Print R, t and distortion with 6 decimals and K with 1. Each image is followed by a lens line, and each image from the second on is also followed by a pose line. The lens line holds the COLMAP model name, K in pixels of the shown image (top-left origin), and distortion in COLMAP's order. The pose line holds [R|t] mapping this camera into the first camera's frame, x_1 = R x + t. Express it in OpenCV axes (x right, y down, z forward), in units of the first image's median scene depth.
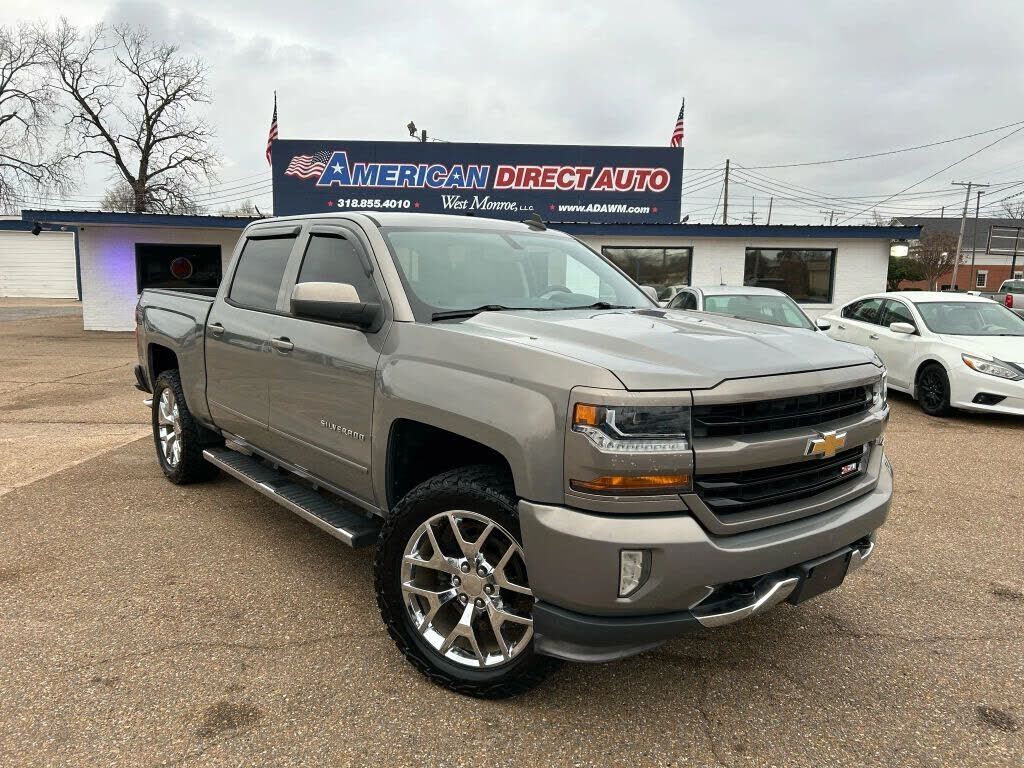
lens RADIAL K [[767.2, 0, 512.0], [0, 767.2, 384.0], [0, 0, 1]] dist [0.063682, -0.063197]
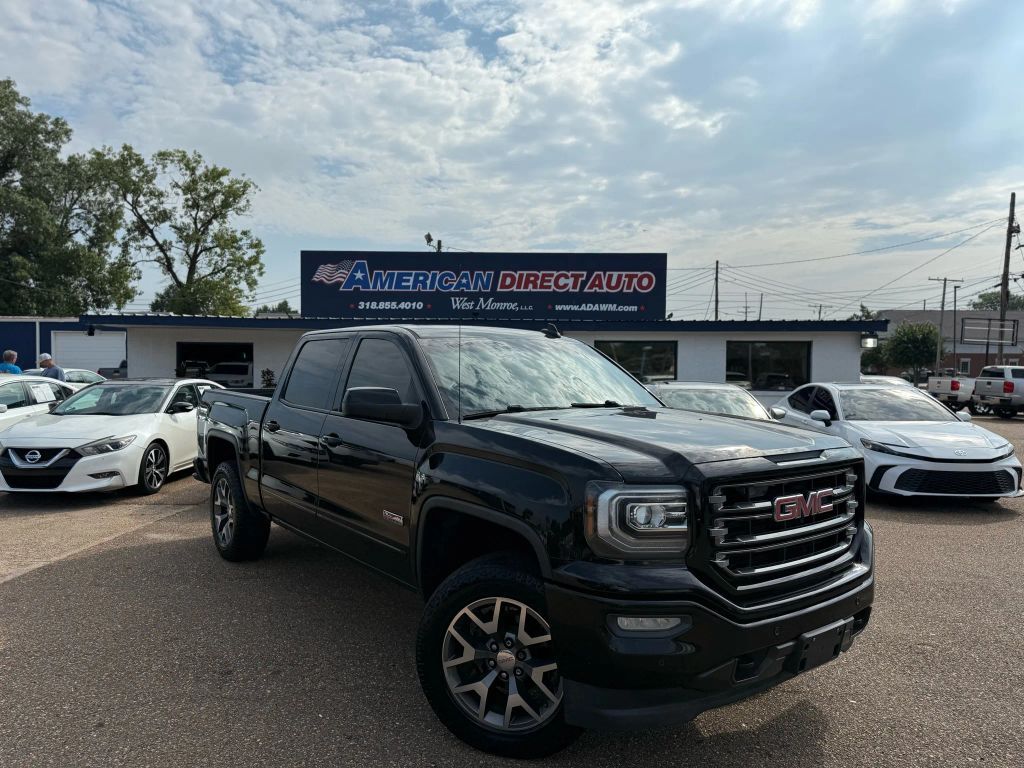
lens RADIAL K [[713.9, 0, 508.5], [0, 713.9, 385.5], [0, 0, 1]] dist [0.128791, -0.188316]
pose [[0.999659, -0.007976, -0.024872, 0.017545], [0.005136, 0.993671, -0.112212, 0.000063], [0.025610, 0.112046, 0.993373, -0.020722]]
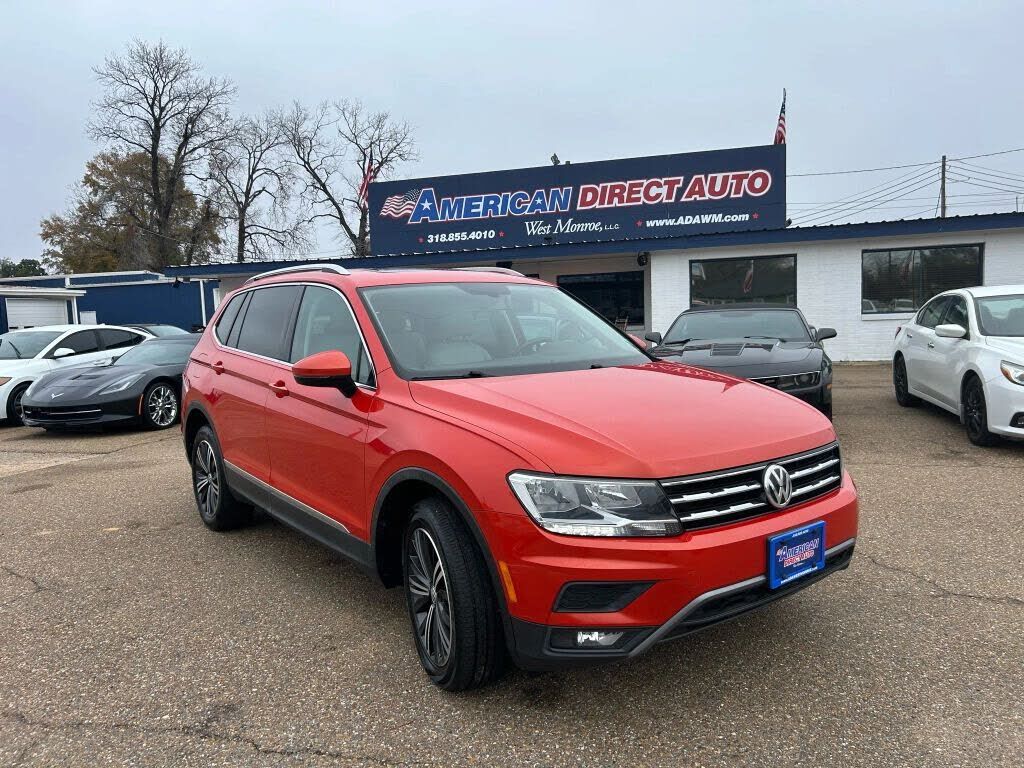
lens RADIAL K [[767.2, 0, 512.0], [0, 767.2, 384.0], [0, 0, 1]] dist [0.063682, -0.063197]
pose [[0.955335, -0.027399, -0.294251, 0.174490], [0.014850, 0.998886, -0.044797, 0.003999], [0.295151, 0.038427, 0.954678, 0.070932]]
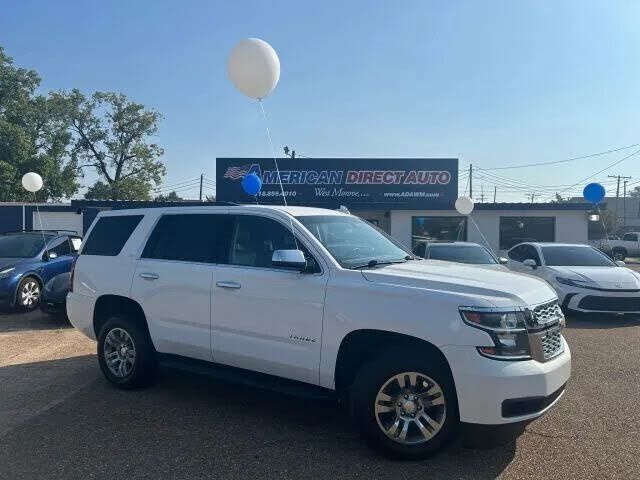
lens RADIAL K [[479.4, 0, 318.8], [0, 479.4, 239.1], [0, 0, 1]] dist [0.120015, -0.196070]
pose [[0.999617, -0.010192, -0.025716, -0.056600], [0.006727, 0.991309, -0.131384, 0.005381], [0.026832, 0.131161, 0.990998, -0.034291]]
